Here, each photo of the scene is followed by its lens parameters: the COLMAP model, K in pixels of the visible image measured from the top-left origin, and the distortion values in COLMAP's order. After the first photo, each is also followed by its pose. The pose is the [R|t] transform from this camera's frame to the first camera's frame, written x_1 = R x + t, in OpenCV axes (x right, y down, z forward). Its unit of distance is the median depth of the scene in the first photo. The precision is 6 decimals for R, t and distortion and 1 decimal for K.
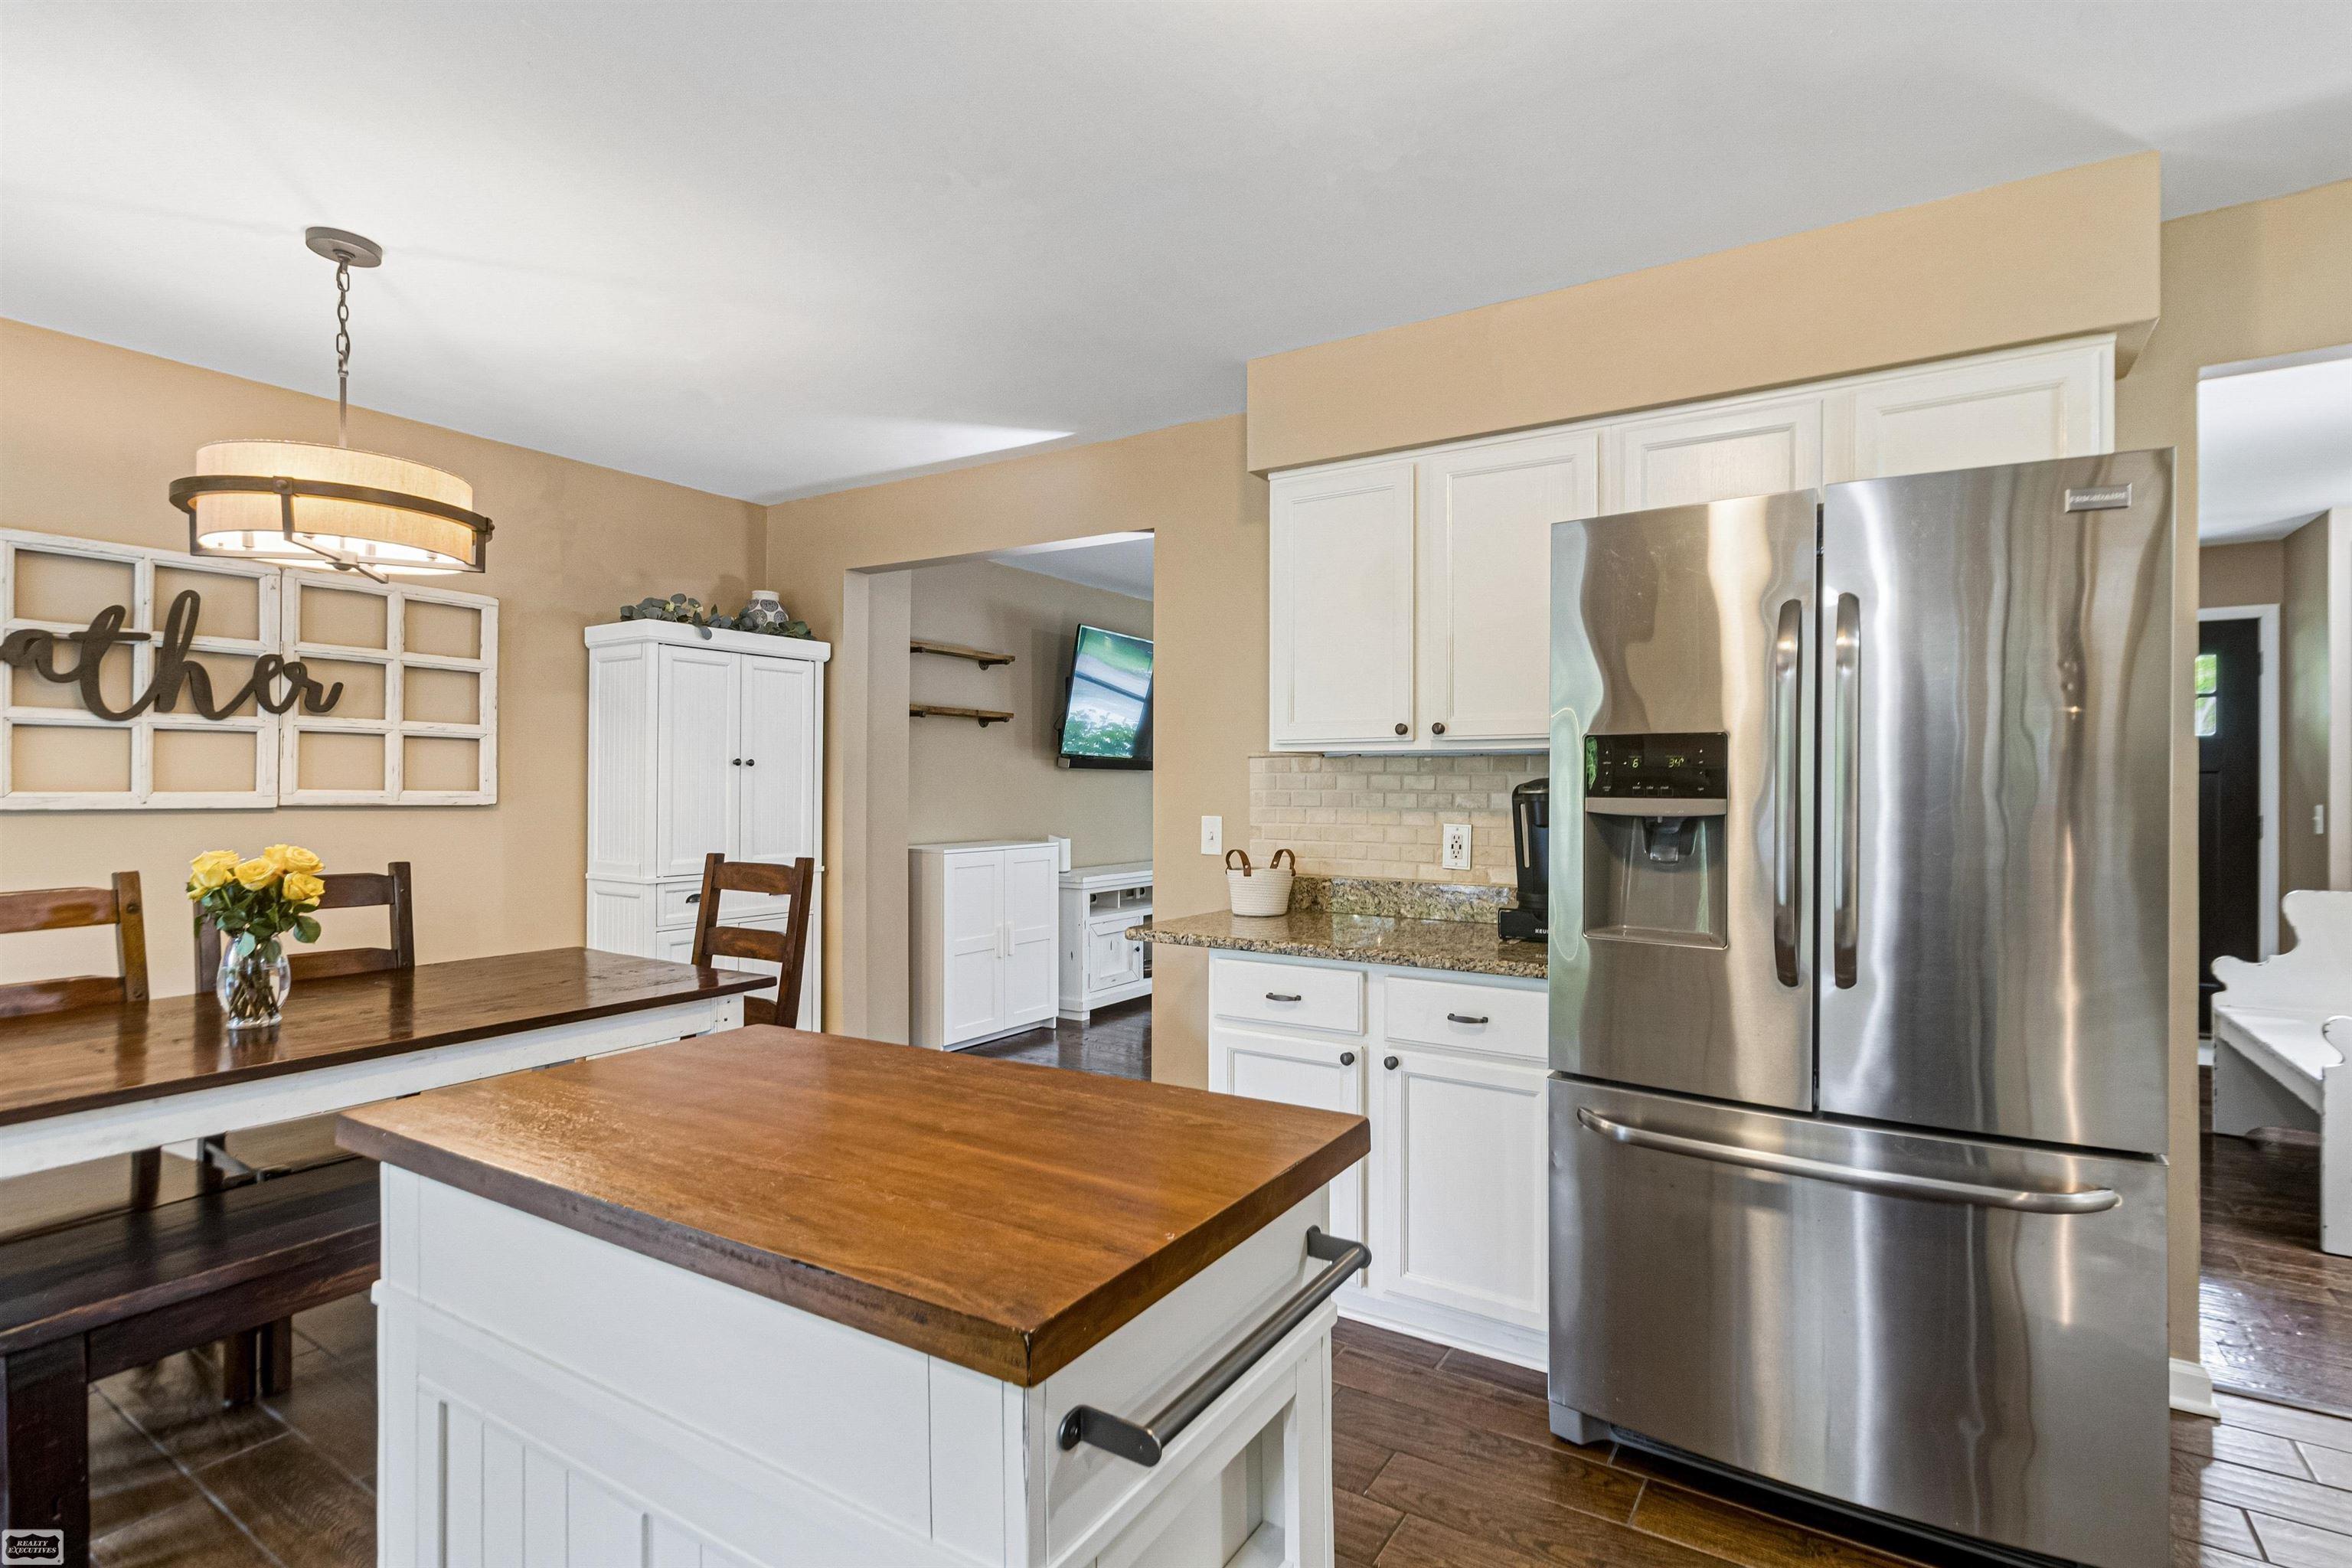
lens RADIAL K [[1094.9, 0, 1230.9], [0, 1094.9, 764.5], [0, 0, 1]] dist [0.000107, 0.000126]
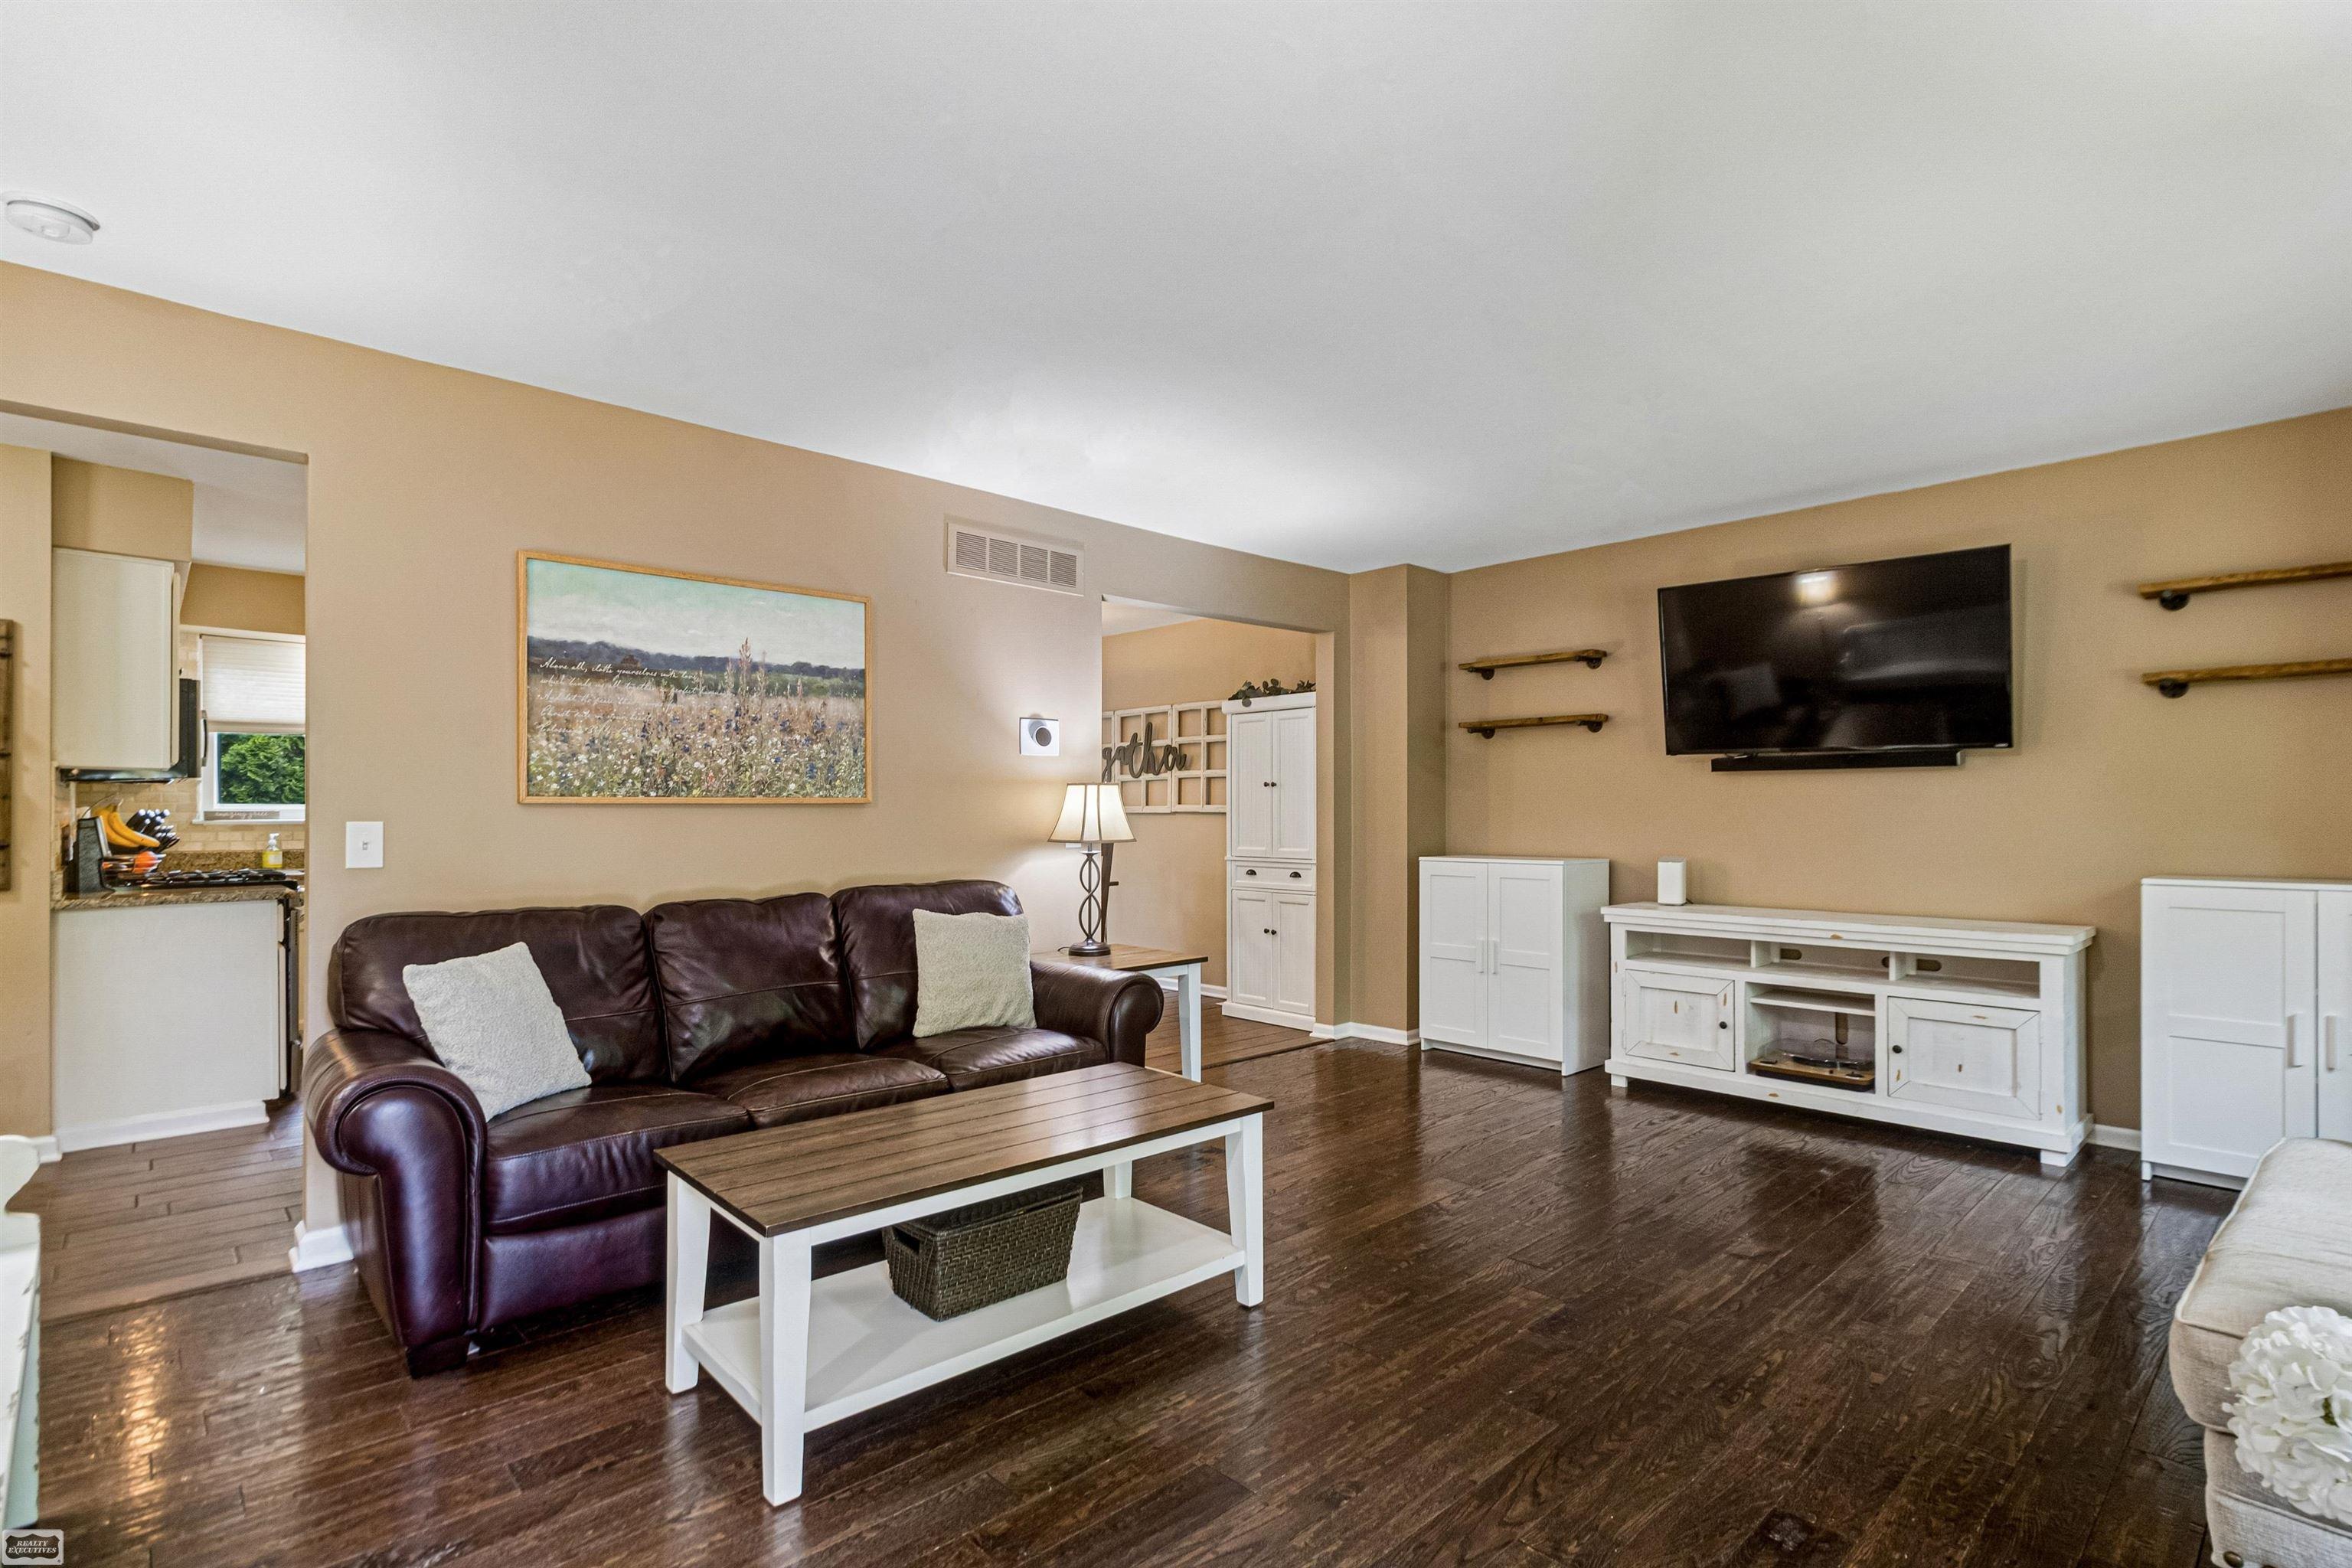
lens RADIAL K [[1139.3, 0, 1238.1], [0, 1139.3, 811.7], [0, 0, 1]] dist [0.000171, 0.000156]
pose [[-0.250500, -0.008716, -0.968077, 0.788649], [0.015499, 0.999795, -0.013012, 0.040829], [0.967993, -0.018264, -0.250313, 0.995415]]
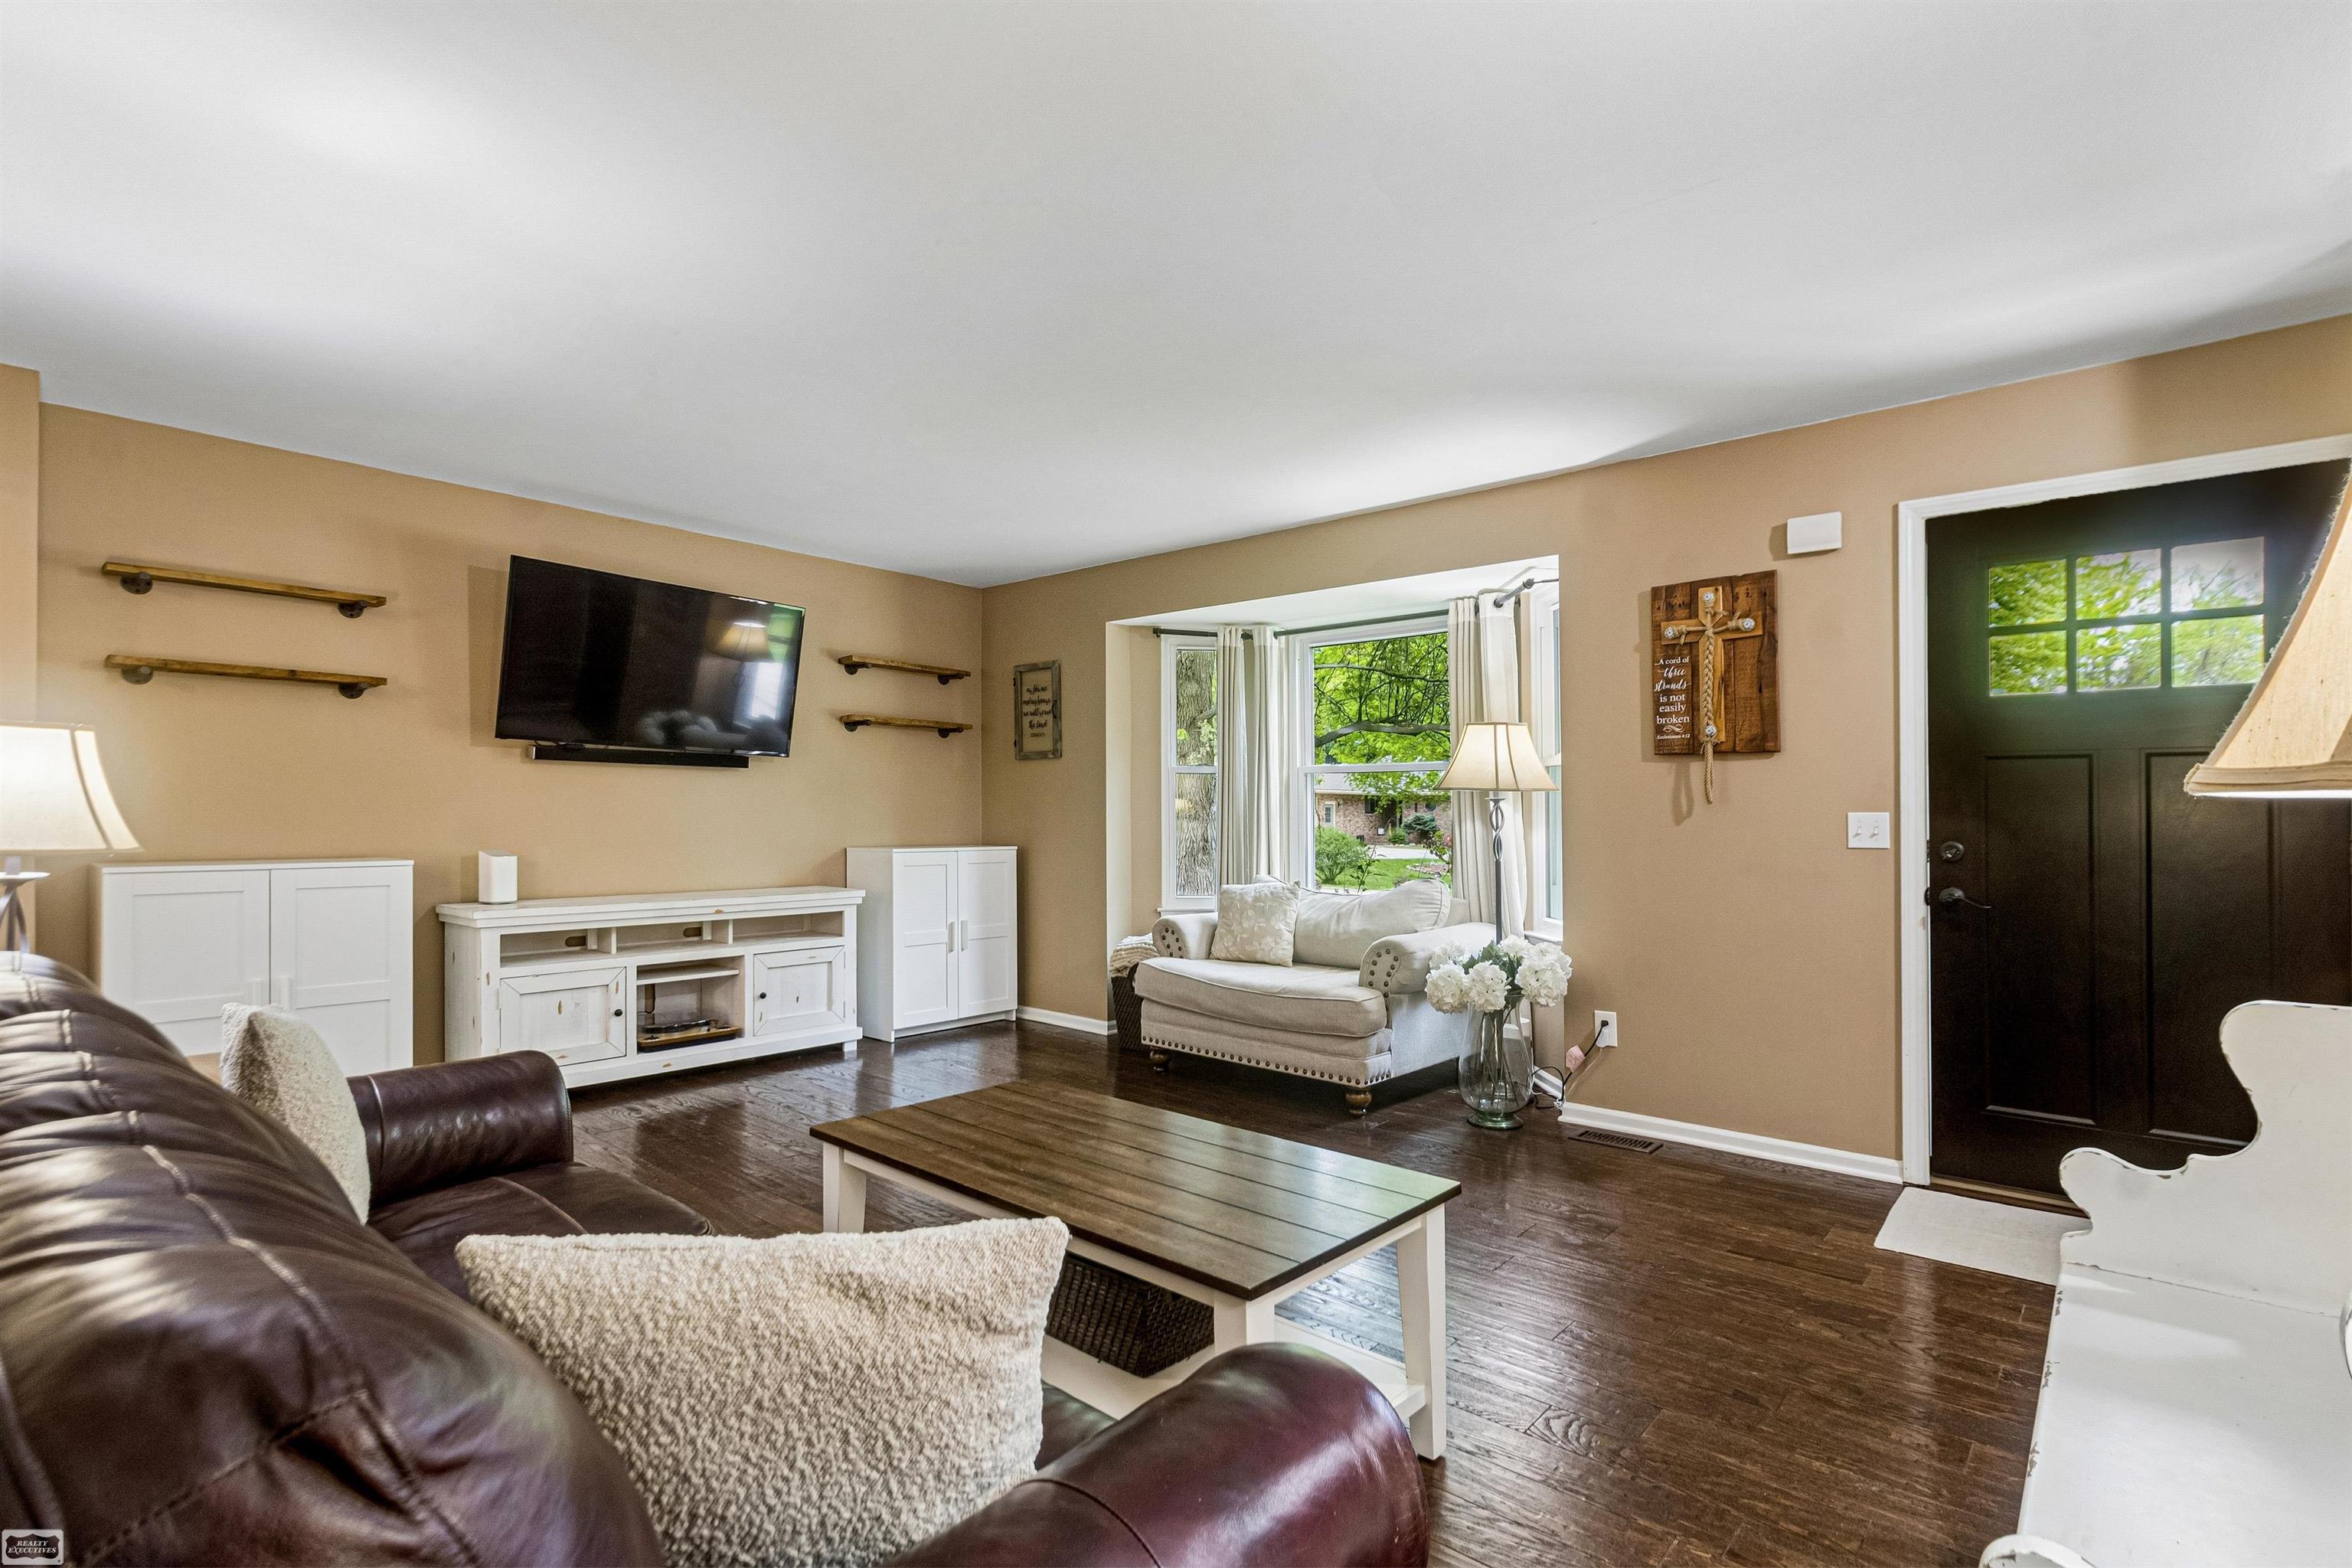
lens RADIAL K [[1121.4, 0, 1183.8], [0, 1121.4, 811.6], [0, 0, 1]] dist [0.039864, 0.000276]
pose [[0.983702, 0.005452, -0.179722, 0.460952], [-0.002153, 0.999826, 0.018546, 0.025437], [0.179792, -0.017857, 0.983543, 0.384567]]
